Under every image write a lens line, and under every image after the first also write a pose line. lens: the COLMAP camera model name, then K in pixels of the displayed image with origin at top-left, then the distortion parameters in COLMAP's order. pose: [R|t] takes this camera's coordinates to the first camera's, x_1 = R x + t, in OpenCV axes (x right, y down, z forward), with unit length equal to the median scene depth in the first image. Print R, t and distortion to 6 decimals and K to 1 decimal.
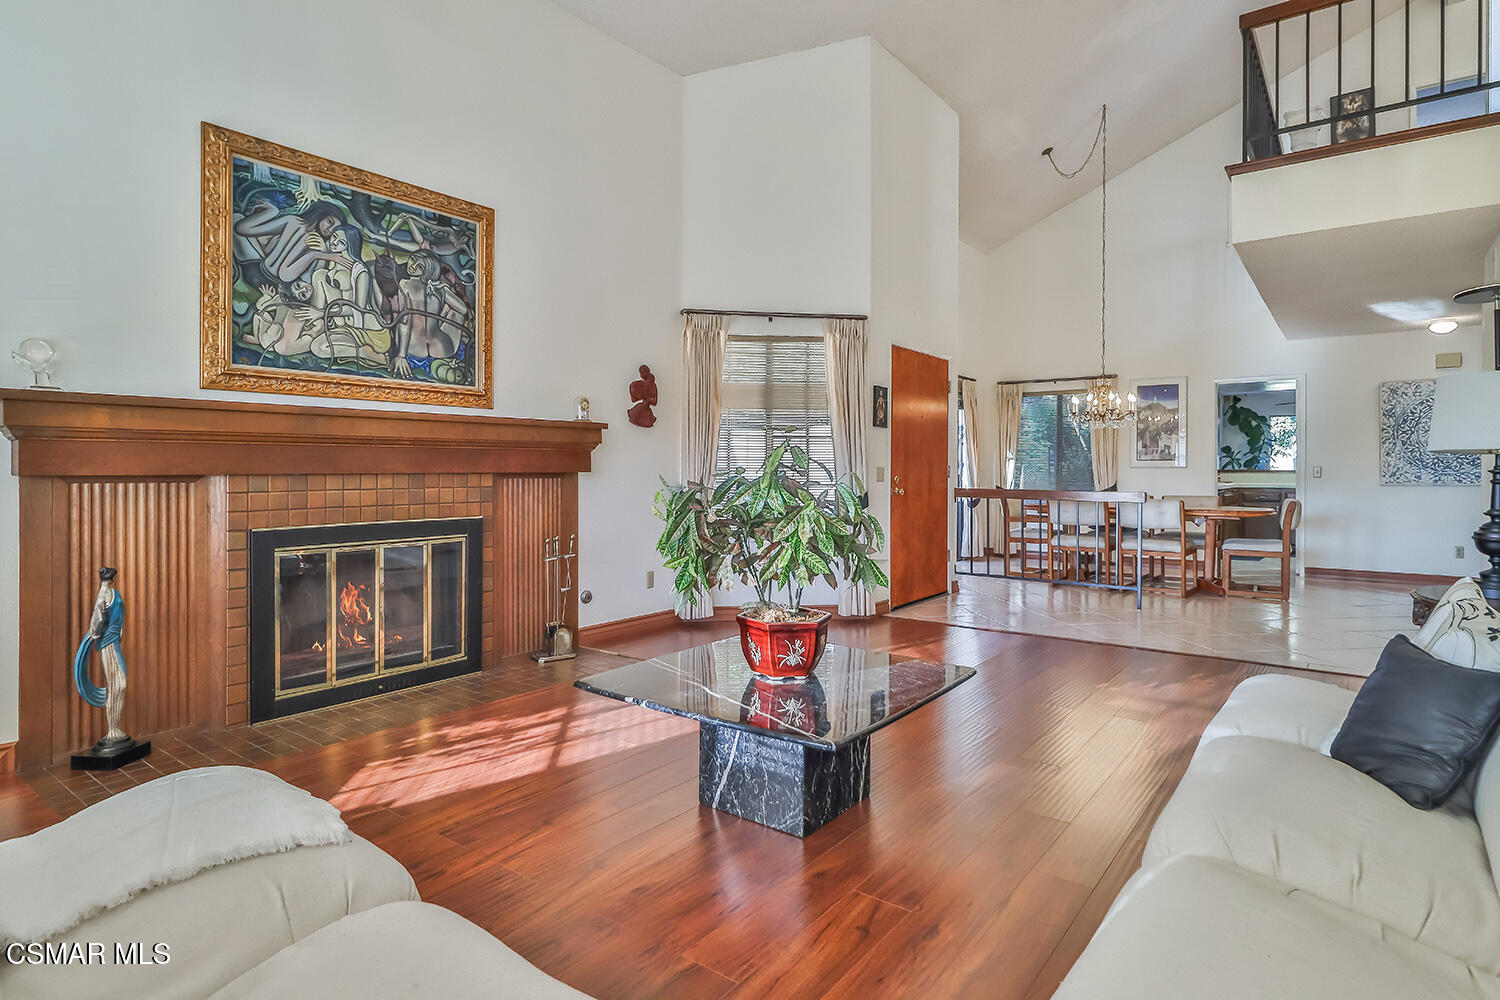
lens RADIAL K [[800.5, 0, 751.6], [0, 800.5, 468.8], [0, 0, 1]] dist [-0.003642, -0.000773]
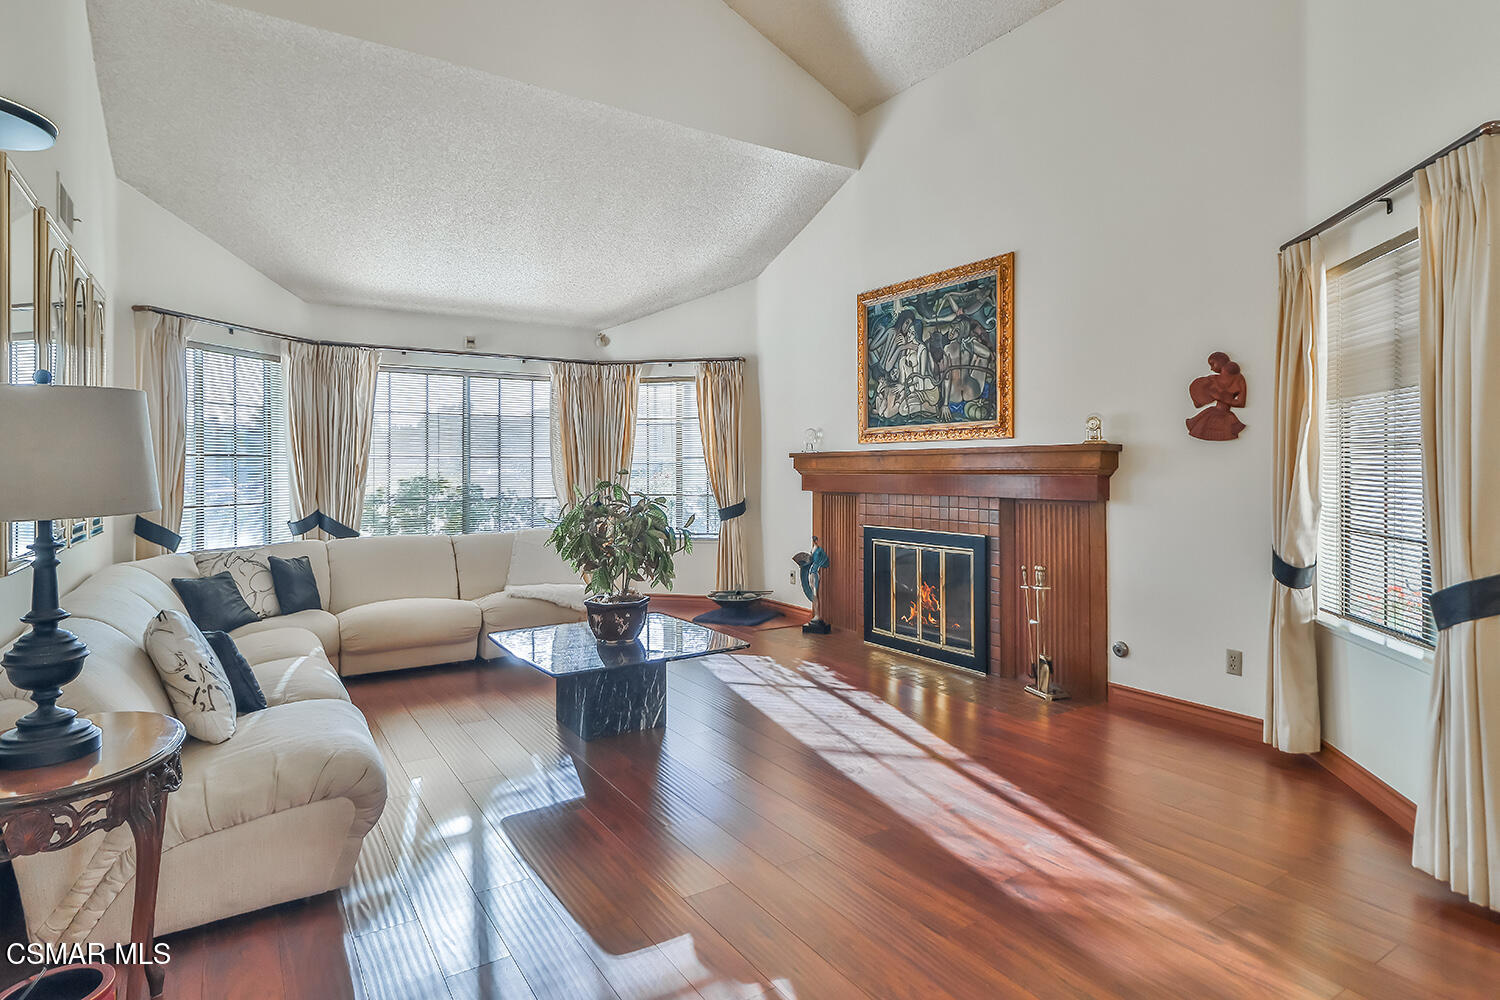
lens RADIAL K [[800.5, 0, 772.2], [0, 800.5, 468.7], [0, 0, 1]] dist [-0.003642, -0.000773]
pose [[-0.313745, -0.008102, -0.949473, 0.889054], [-0.006770, 0.999957, -0.006296, -0.027533], [0.949483, 0.004452, -0.313787, 1.151839]]
